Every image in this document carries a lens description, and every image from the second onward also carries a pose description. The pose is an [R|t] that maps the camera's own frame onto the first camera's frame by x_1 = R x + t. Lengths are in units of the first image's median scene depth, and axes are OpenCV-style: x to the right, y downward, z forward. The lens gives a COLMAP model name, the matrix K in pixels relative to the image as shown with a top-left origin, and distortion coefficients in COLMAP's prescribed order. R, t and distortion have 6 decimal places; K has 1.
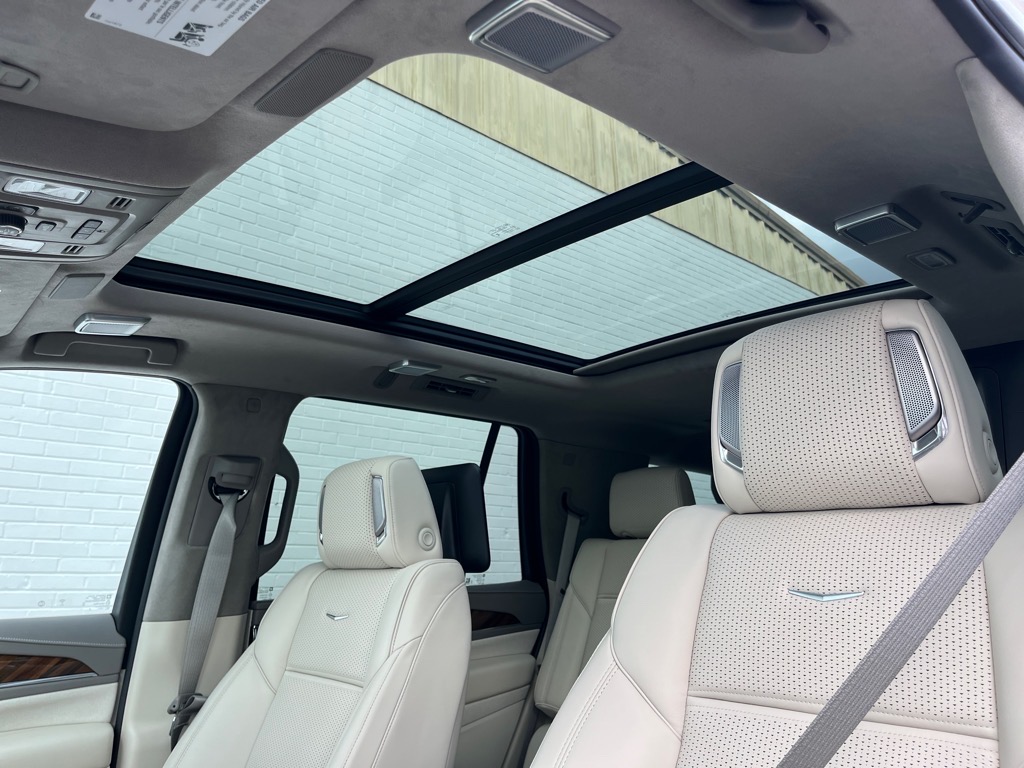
lens RADIAL K [[763.4, 0, 512.0], [0, 763.4, 384.0], [0, 0, 1]] dist [0.003006, -0.003617]
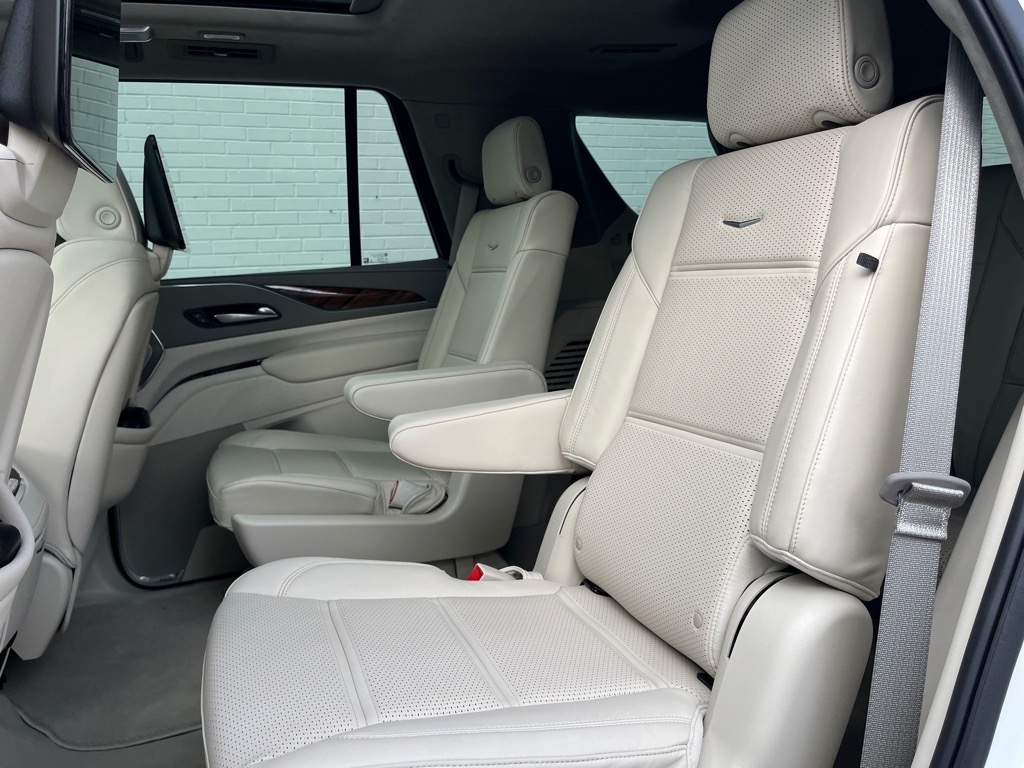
lens RADIAL K [[763.4, 0, 512.0], [0, 763.4, 384.0], [0, 0, 1]] dist [0.003006, -0.003617]
pose [[0.927603, 0.024279, -0.372778, 0.494833], [0.122839, 0.922570, 0.365754, 0.066473], [0.352793, -0.385066, 0.852796, 0.159044]]
